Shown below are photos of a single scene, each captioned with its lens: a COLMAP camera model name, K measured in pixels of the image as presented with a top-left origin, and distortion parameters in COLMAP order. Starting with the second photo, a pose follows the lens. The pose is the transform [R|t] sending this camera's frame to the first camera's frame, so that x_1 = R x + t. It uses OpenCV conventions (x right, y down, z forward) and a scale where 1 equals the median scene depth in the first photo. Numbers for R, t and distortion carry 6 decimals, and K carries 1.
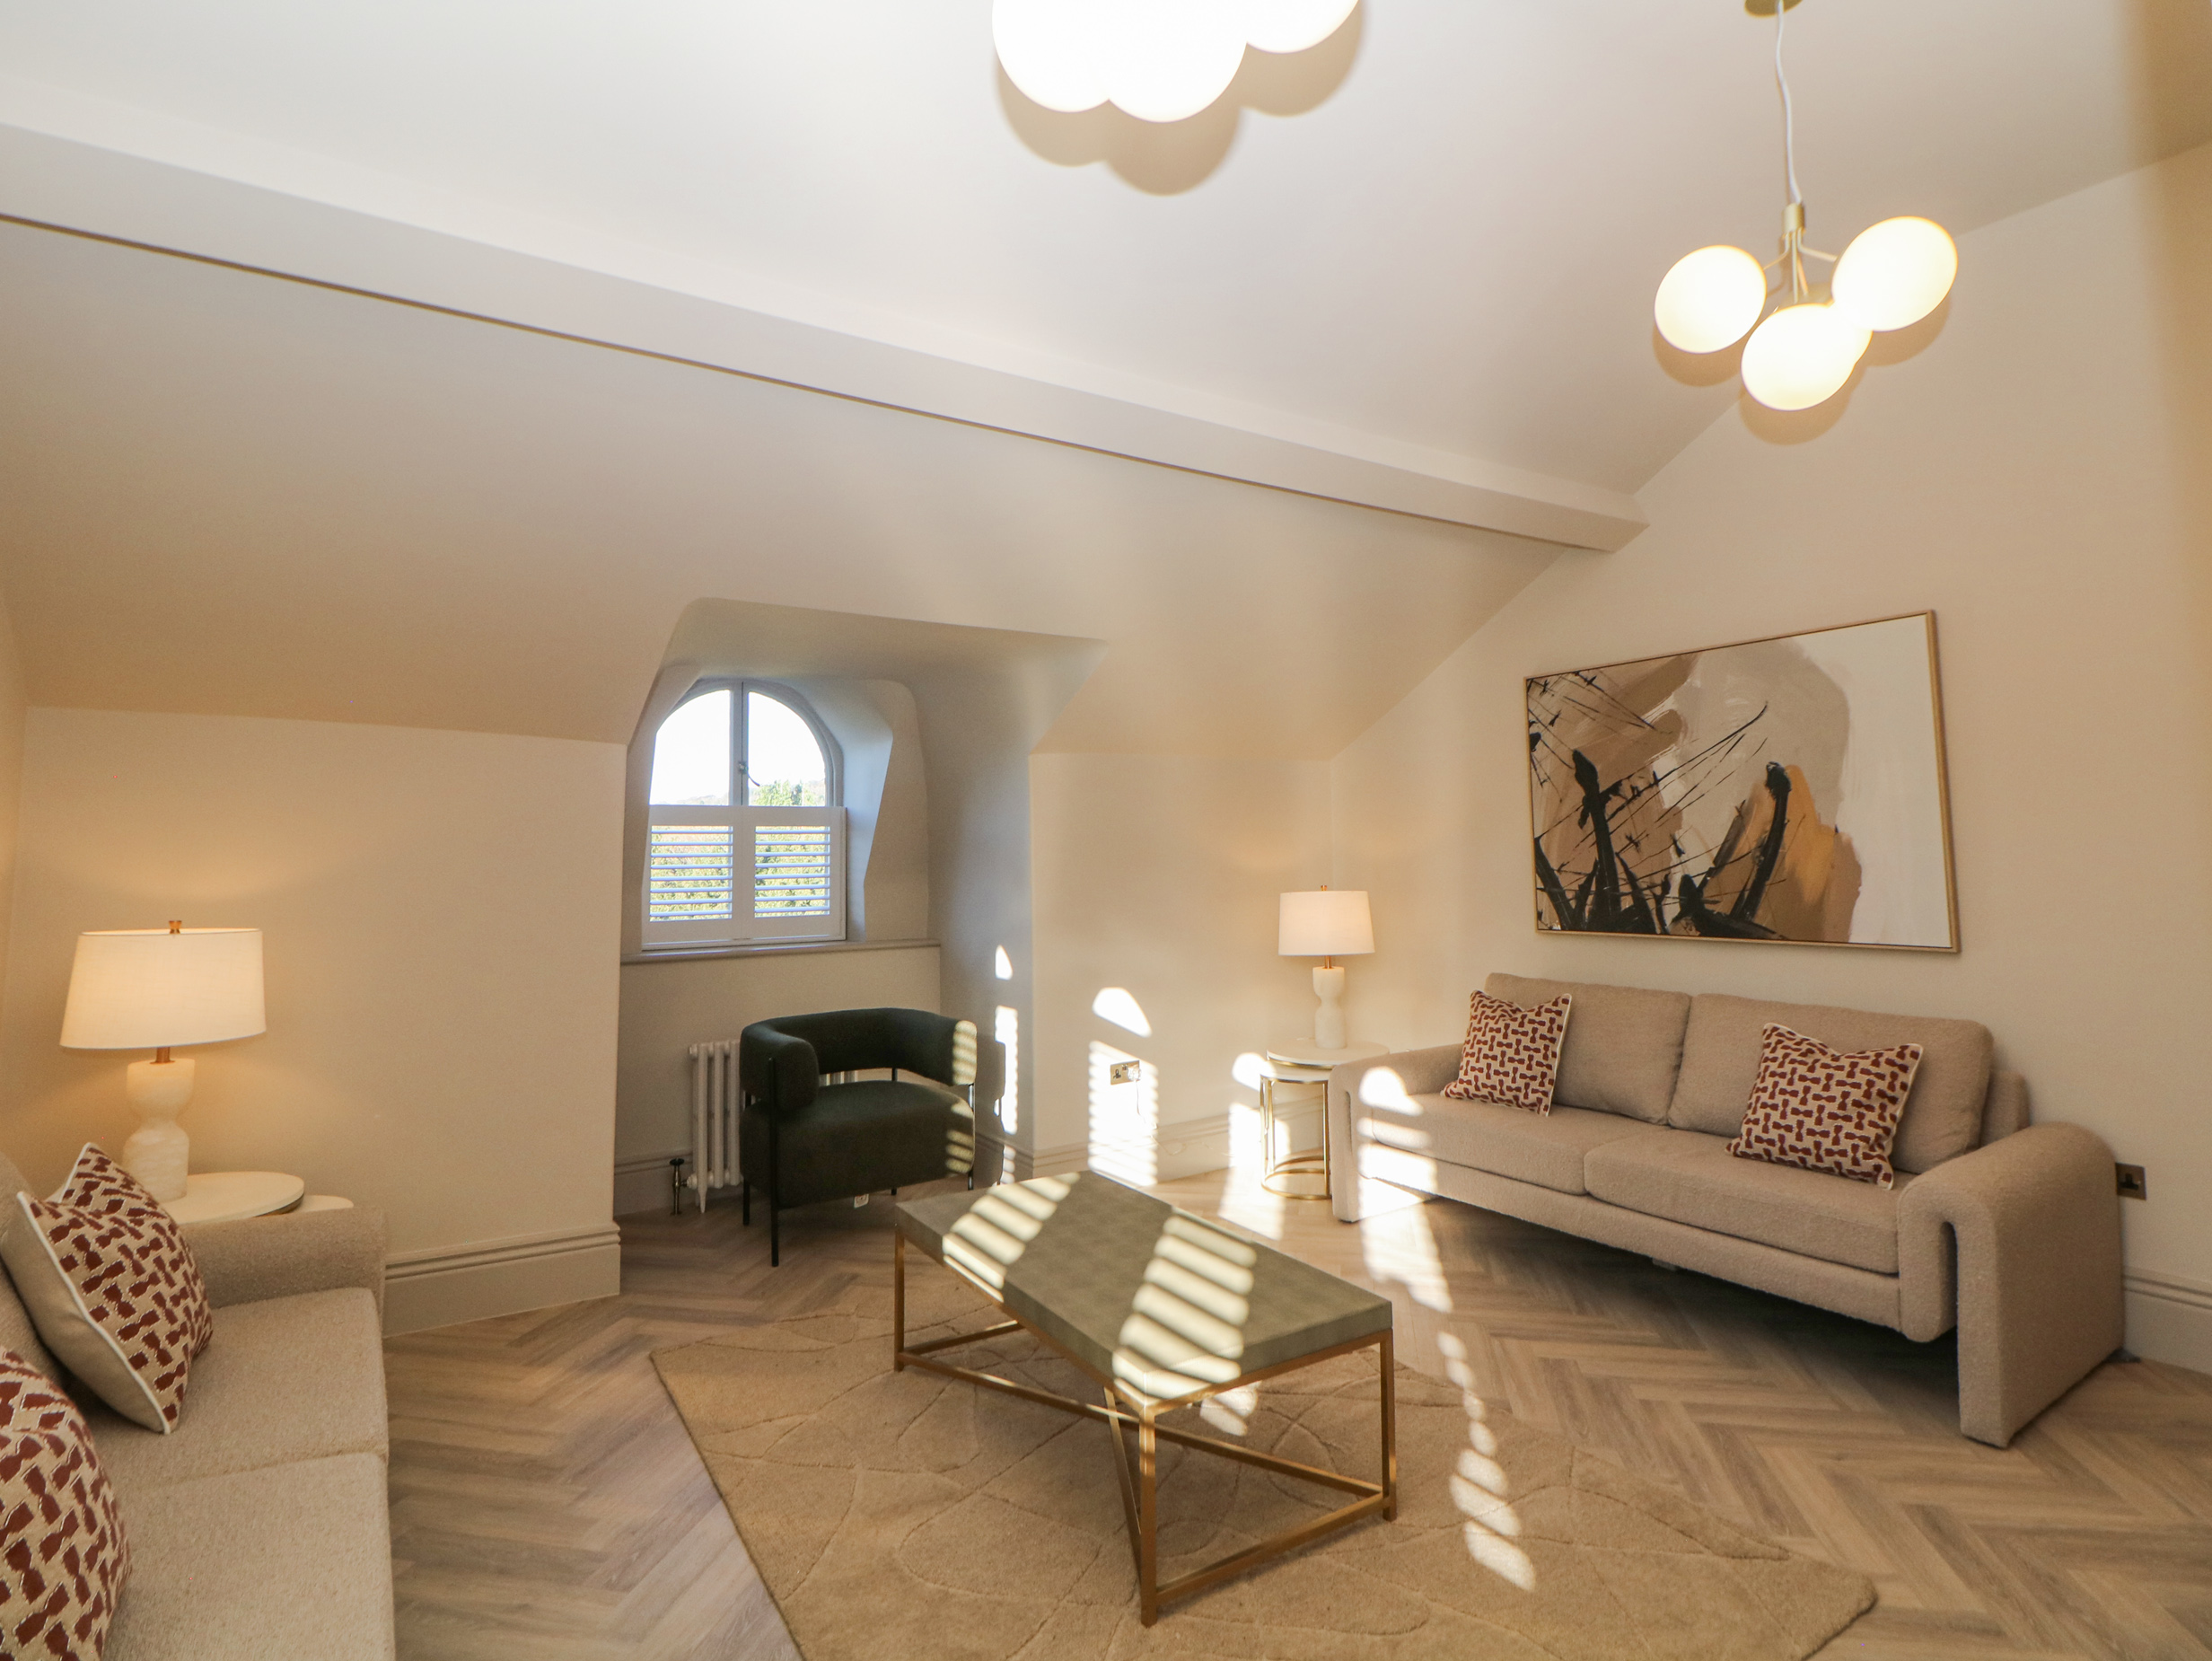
lens RADIAL K [[1175.2, 0, 1105.8], [0, 1175.2, 759.1], [0, 0, 1]] dist [0.002727, -0.010164]
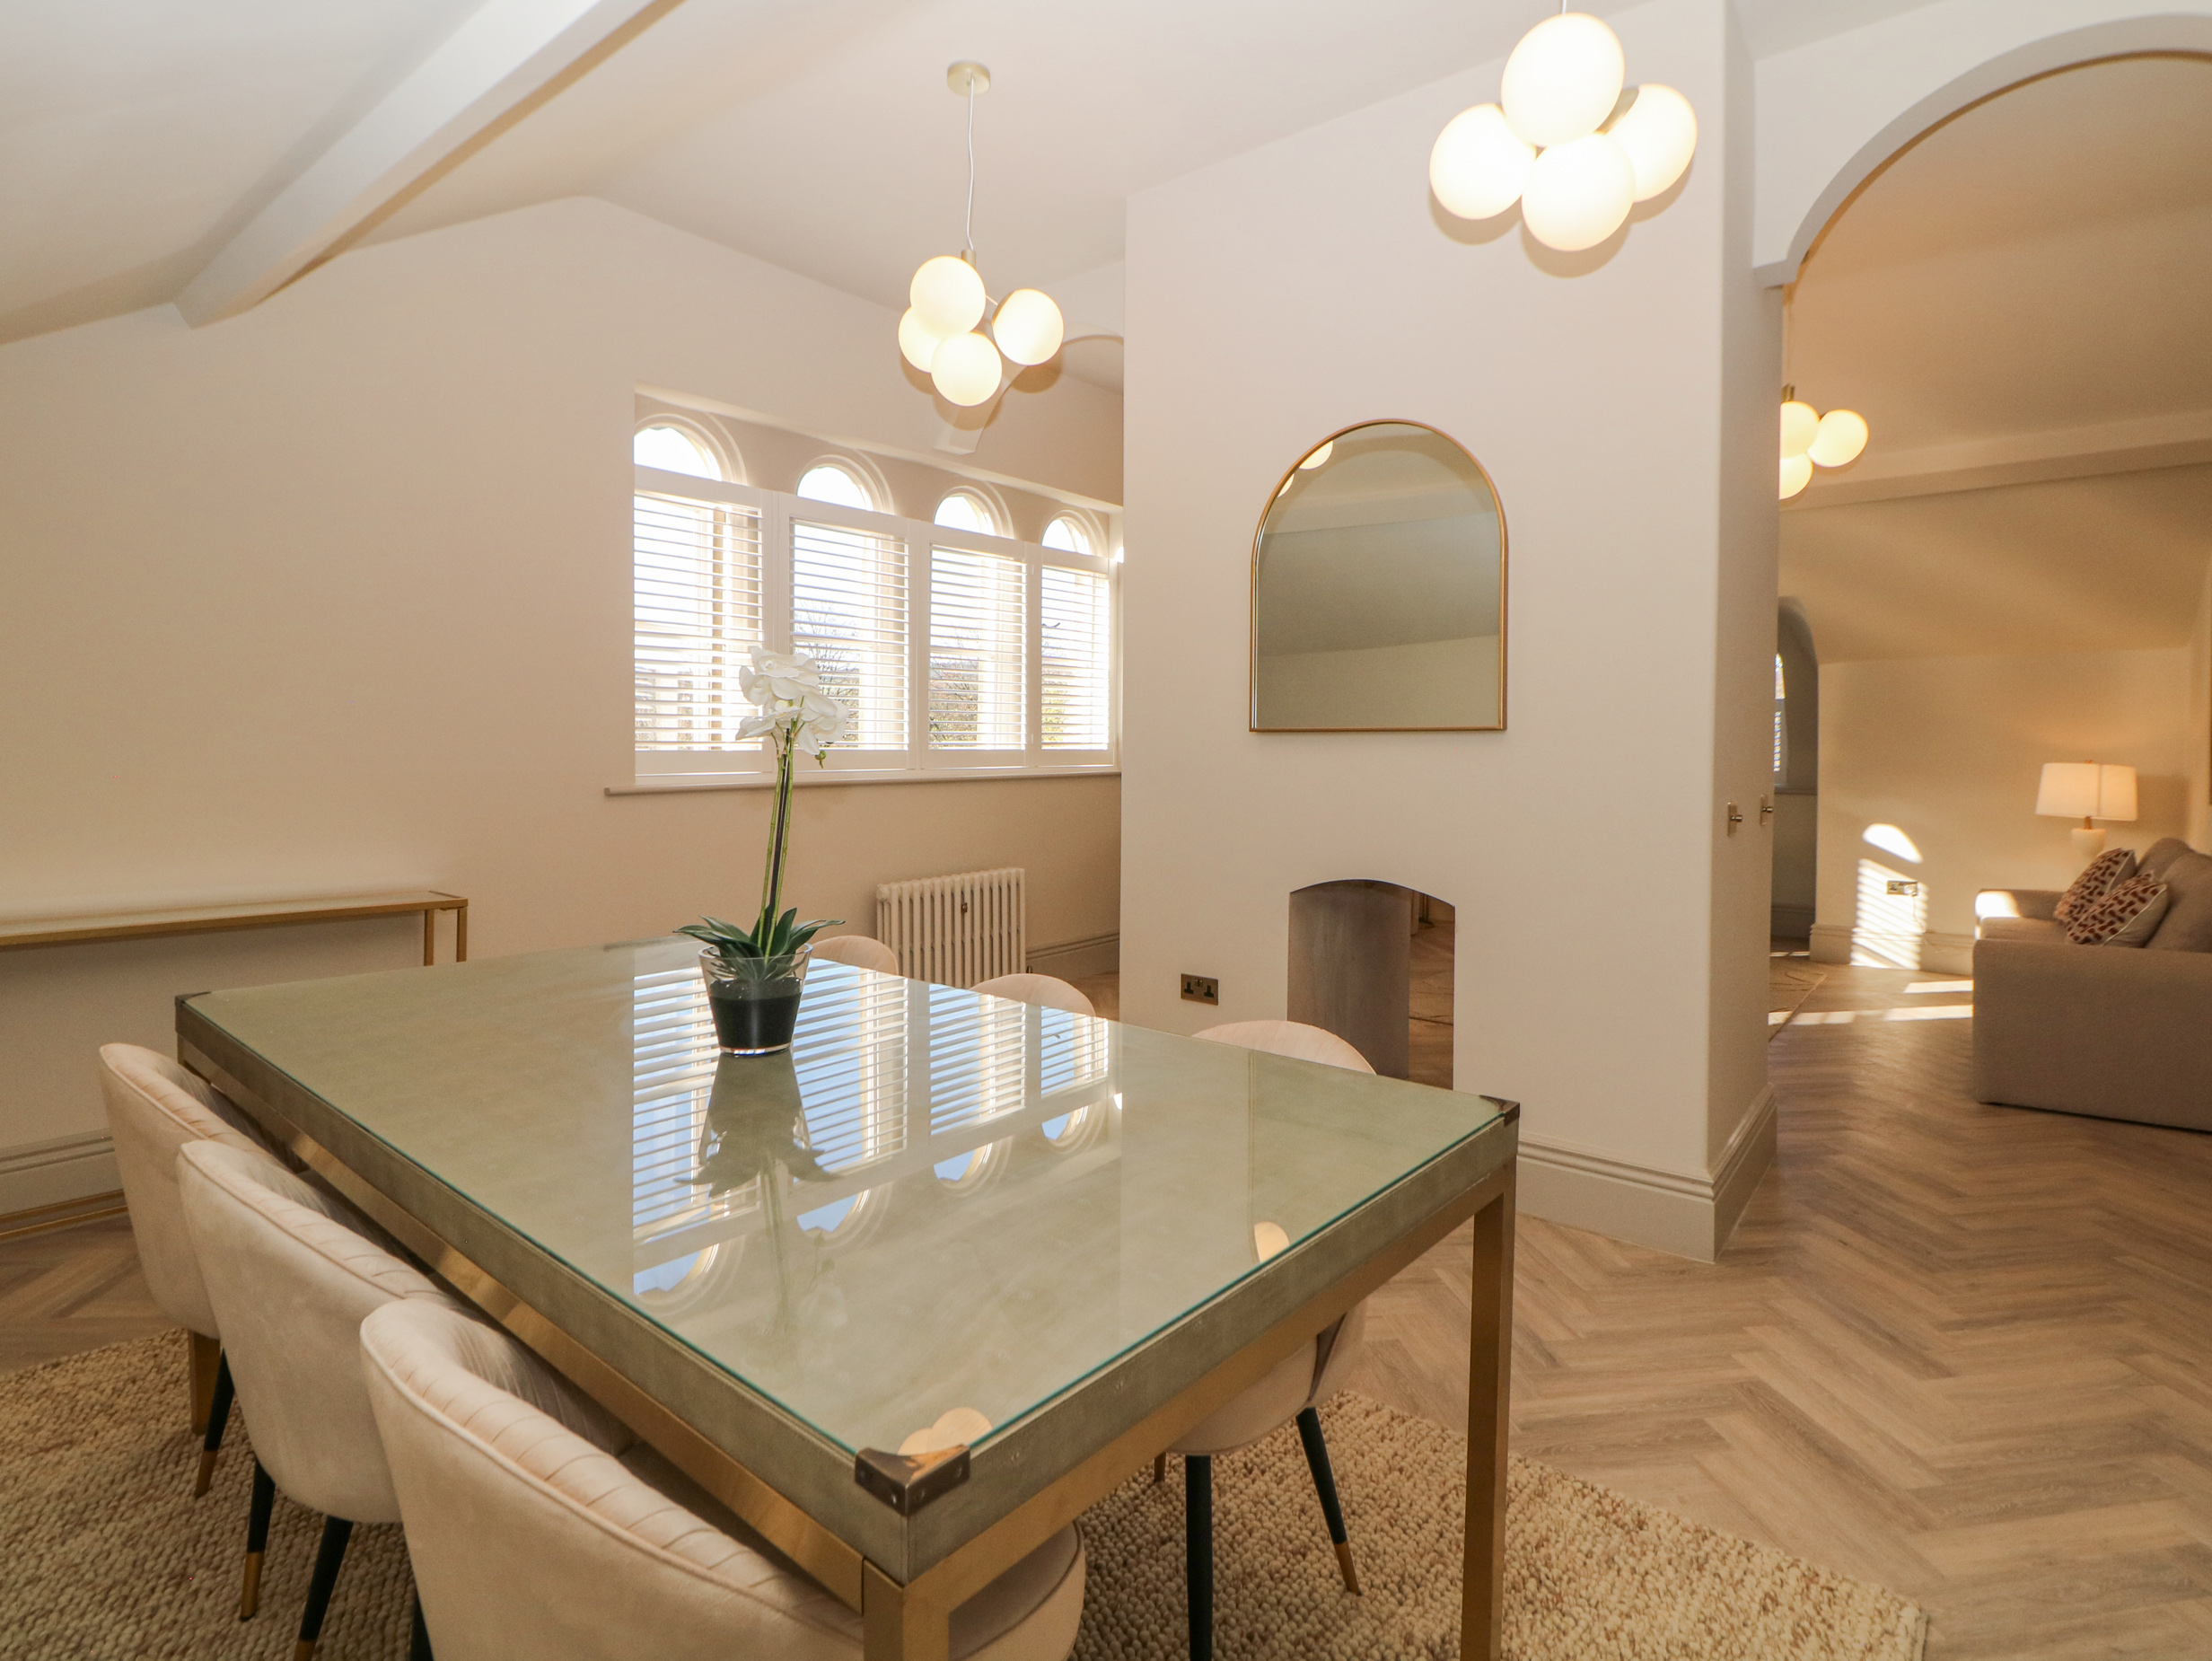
lens RADIAL K [[1175.2, 0, 1105.8], [0, 1175.2, 759.1], [0, 0, 1]] dist [0.002727, -0.010164]
pose [[0.342758, 0.030279, -0.938936, 1.180804], [0.068780, 0.995989, 0.057227, -0.037362], [0.936903, -0.084195, 0.339300, -0.419116]]
